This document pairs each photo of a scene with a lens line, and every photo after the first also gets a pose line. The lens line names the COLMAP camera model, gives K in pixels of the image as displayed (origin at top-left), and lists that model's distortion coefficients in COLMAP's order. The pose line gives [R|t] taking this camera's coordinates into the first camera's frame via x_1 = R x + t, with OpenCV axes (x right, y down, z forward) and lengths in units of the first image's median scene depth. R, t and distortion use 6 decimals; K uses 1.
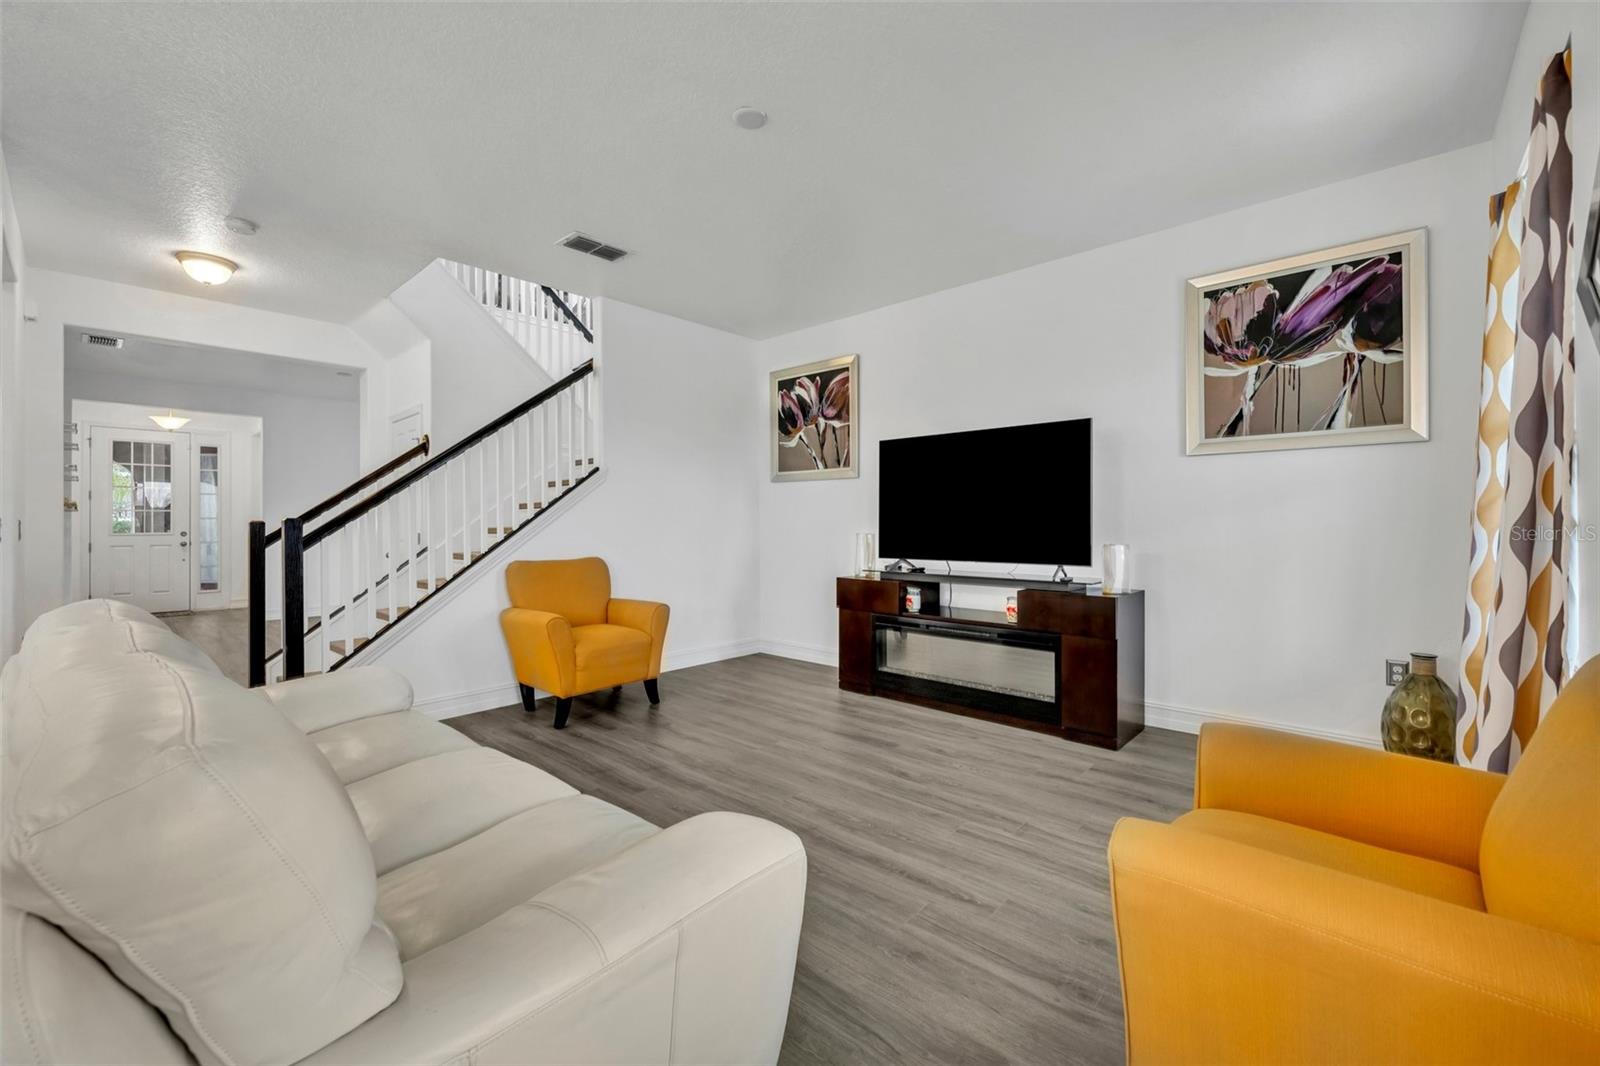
lens RADIAL K [[641.9, 0, 818.3], [0, 641.9, 520.6], [0, 0, 1]] dist [-0.003146, 0.001231]
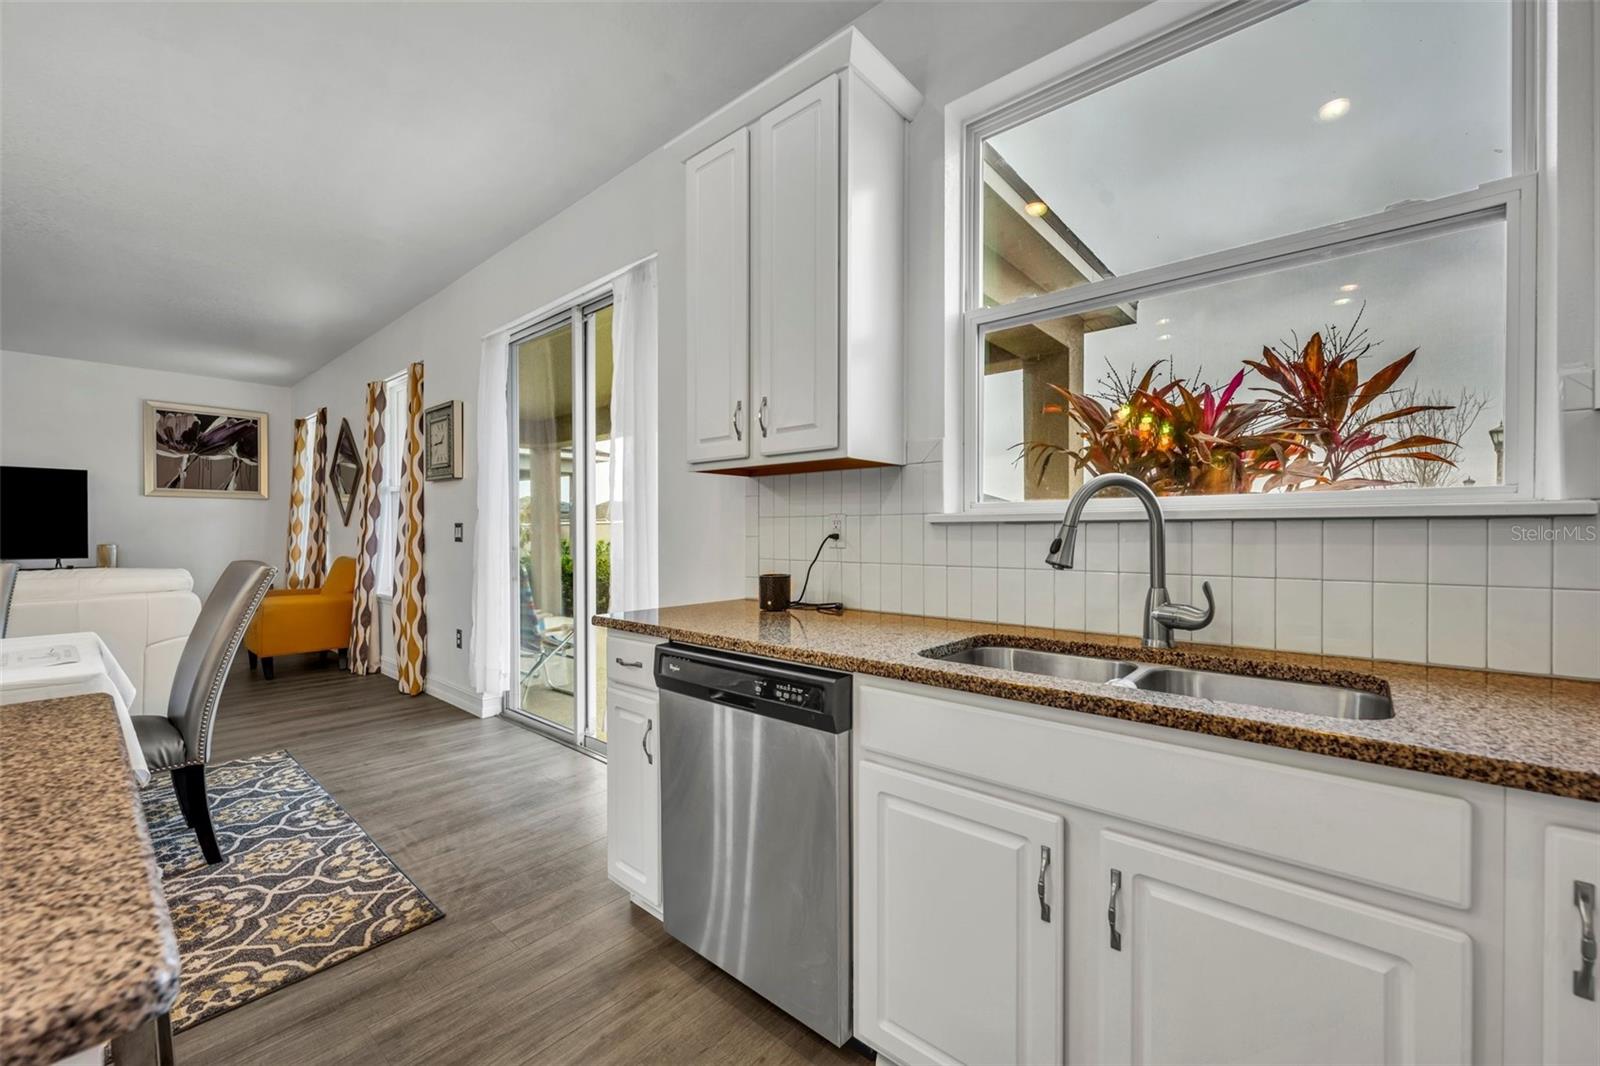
lens RADIAL K [[641.9, 0, 792.6], [0, 641.9, 535.3], [0, 0, 1]] dist [-0.003146, 0.001231]
pose [[0.006358, -0.004022, 0.999972, -1.264170], [-0.004720, 0.999981, 0.004052, -0.004525], [-0.999969, -0.004745, 0.006339, -0.876771]]
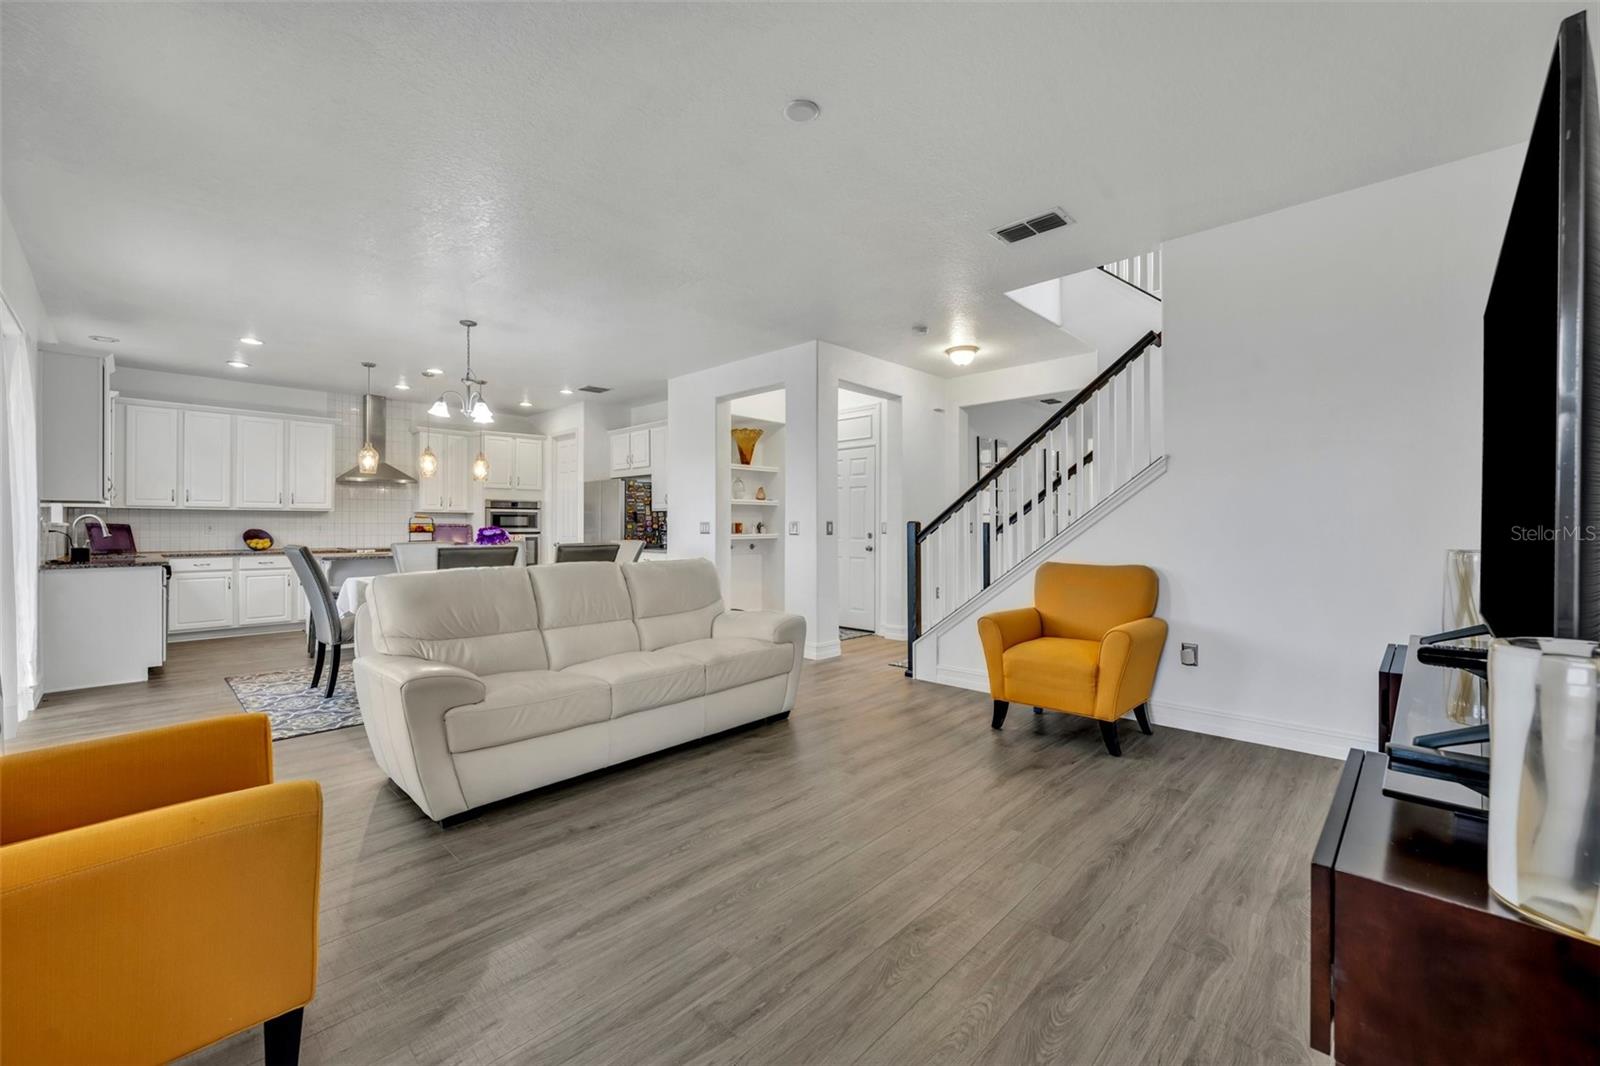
lens RADIAL K [[625.9, 0, 786.0], [0, 625.9, 515.9], [0, 0, 1]] dist [-0.004741, -0.001019]
pose [[-0.049443, -0.015479, -0.998657, 0.631429], [0.009393, 0.999828, -0.015963, 0.004065], [0.998733, -0.010169, -0.049289, 0.760083]]
